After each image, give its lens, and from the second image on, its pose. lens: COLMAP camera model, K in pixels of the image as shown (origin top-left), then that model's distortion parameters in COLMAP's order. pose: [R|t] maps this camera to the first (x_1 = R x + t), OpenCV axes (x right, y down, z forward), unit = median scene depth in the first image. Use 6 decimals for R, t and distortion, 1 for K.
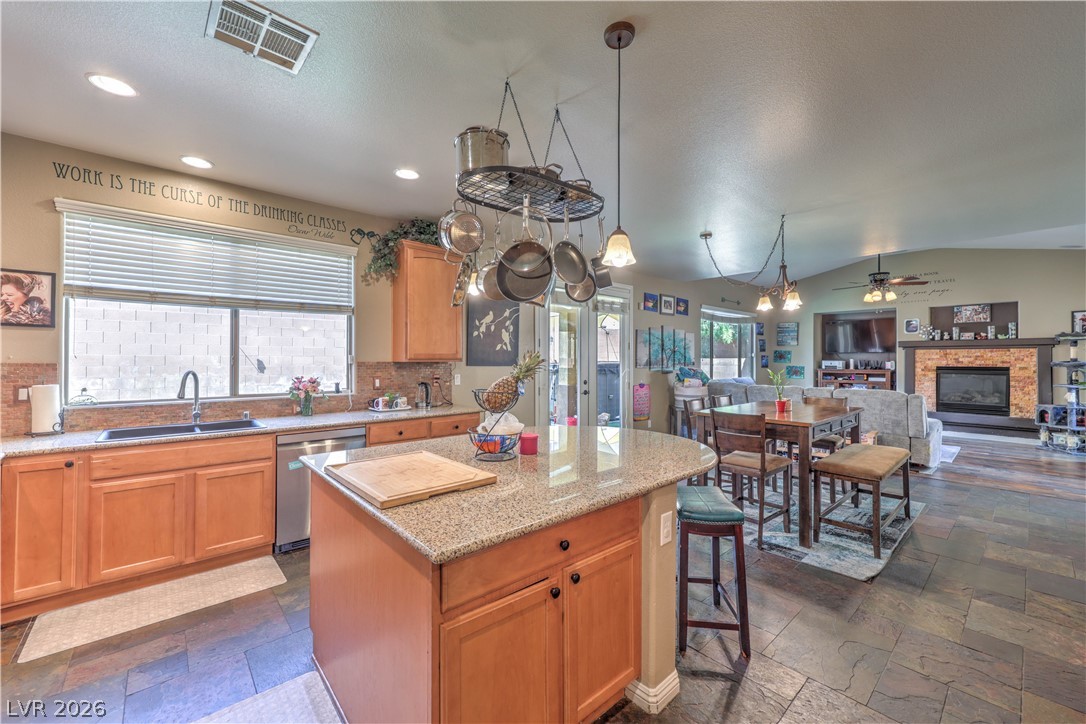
lens RADIAL K [[436.8, 0, 534.4], [0, 436.8, 355.6], [0, 0, 1]] dist [0.002878, 0.000774]
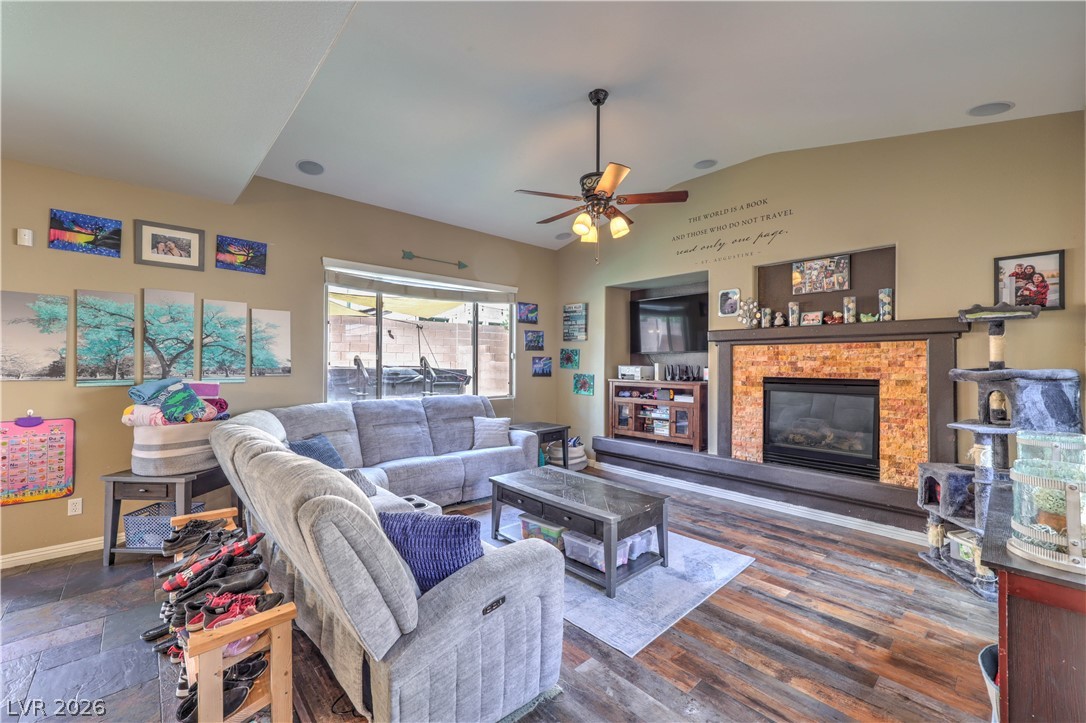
lens RADIAL K [[436.8, 0, 540.1], [0, 436.8, 358.6], [0, 0, 1]] dist [0.002878, 0.000774]
pose [[0.999757, 0.003656, 0.021727, 0.693078], [-0.003586, 0.999988, -0.003262, 0.005614], [-0.021738, 0.003183, 0.999759, 0.519509]]
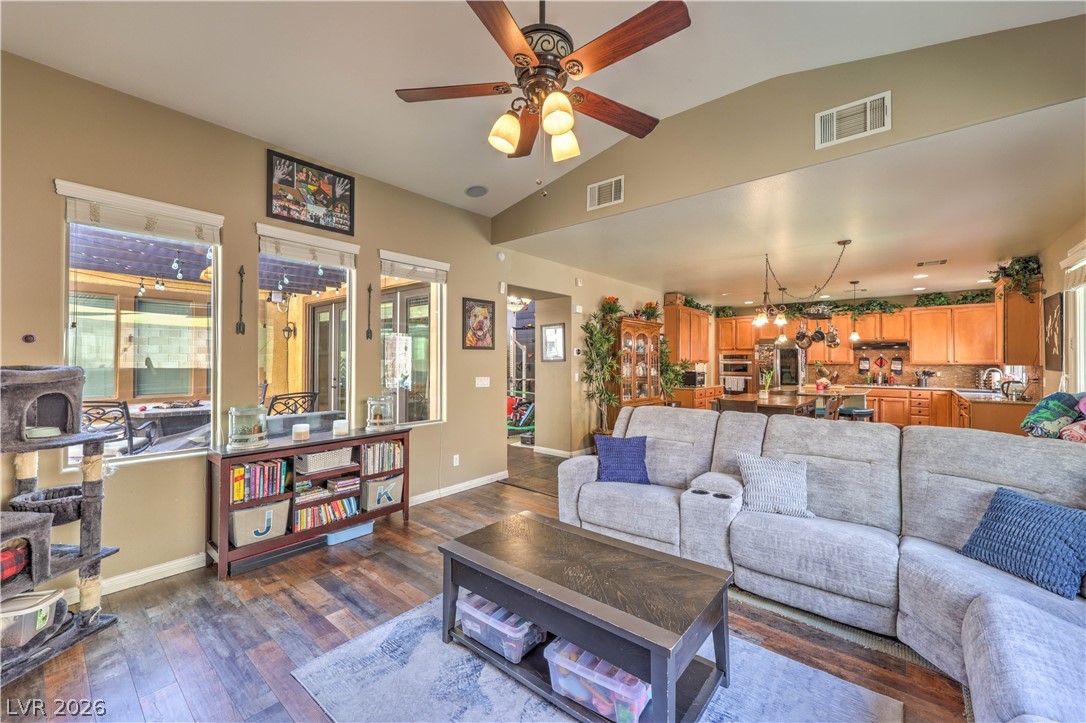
lens RADIAL K [[436.8, 0, 544.4], [0, 436.8, 361.3], [0, 0, 1]] dist [0.002878, 0.000774]
pose [[-0.987903, -0.004050, -0.155021, 0.798505], [-0.003014, 0.999972, -0.006914, 0.008313], [0.155045, -0.006363, -0.987887, 1.221497]]
